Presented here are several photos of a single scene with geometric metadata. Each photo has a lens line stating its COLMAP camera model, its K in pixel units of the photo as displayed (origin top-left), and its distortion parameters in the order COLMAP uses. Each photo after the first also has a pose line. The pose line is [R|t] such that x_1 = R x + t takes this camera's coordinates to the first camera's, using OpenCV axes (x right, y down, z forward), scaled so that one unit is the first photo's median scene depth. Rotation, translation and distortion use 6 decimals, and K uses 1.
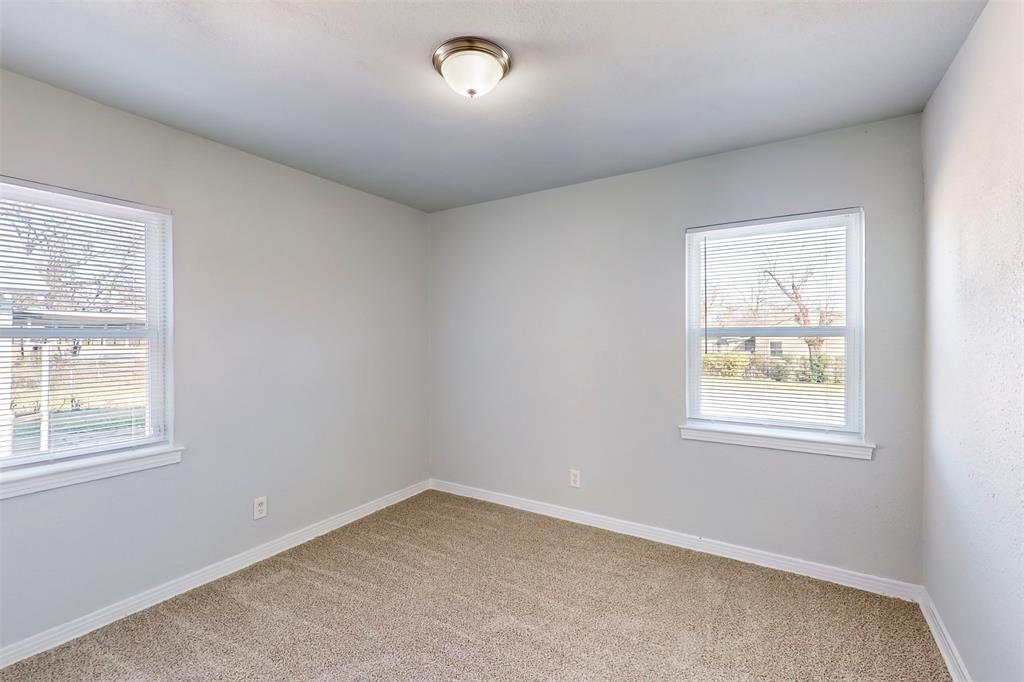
lens RADIAL K [[444.3, 0, 514.2], [0, 444.3, 337.1], [0, 0, 1]] dist [-0.001076, 0.001198]
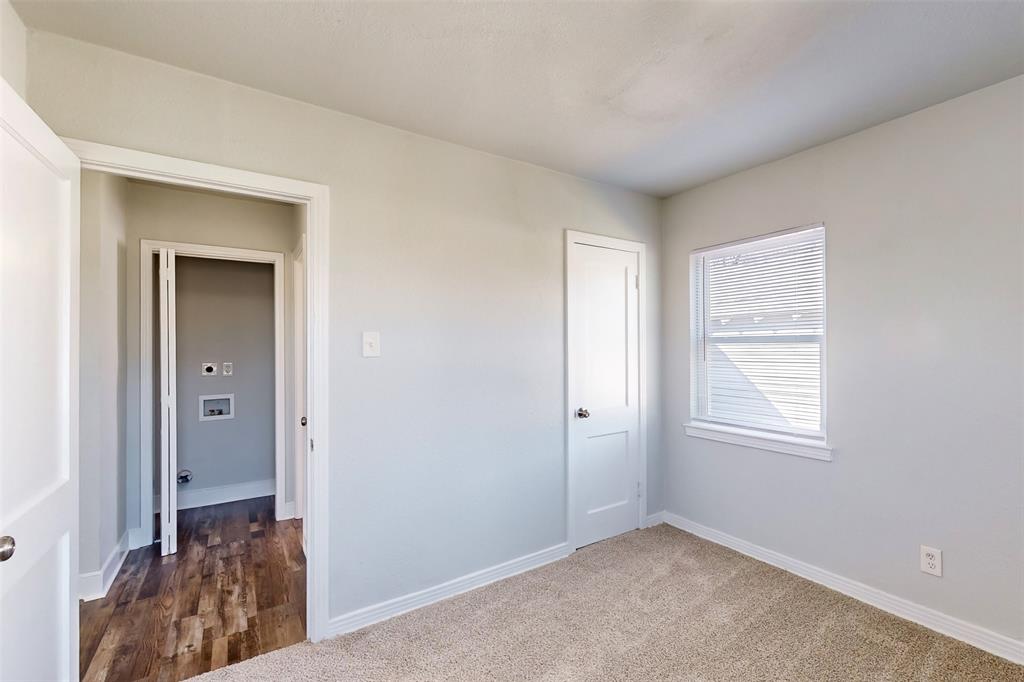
lens RADIAL K [[444.3, 0, 519.2], [0, 444.3, 343.1], [0, 0, 1]] dist [-0.001076, 0.001198]
pose [[-0.422977, -0.000740, -0.906140, 0.452950], [0.013432, 0.999885, -0.007087, 0.002373], [0.906041, -0.015169, -0.422918, 0.718945]]
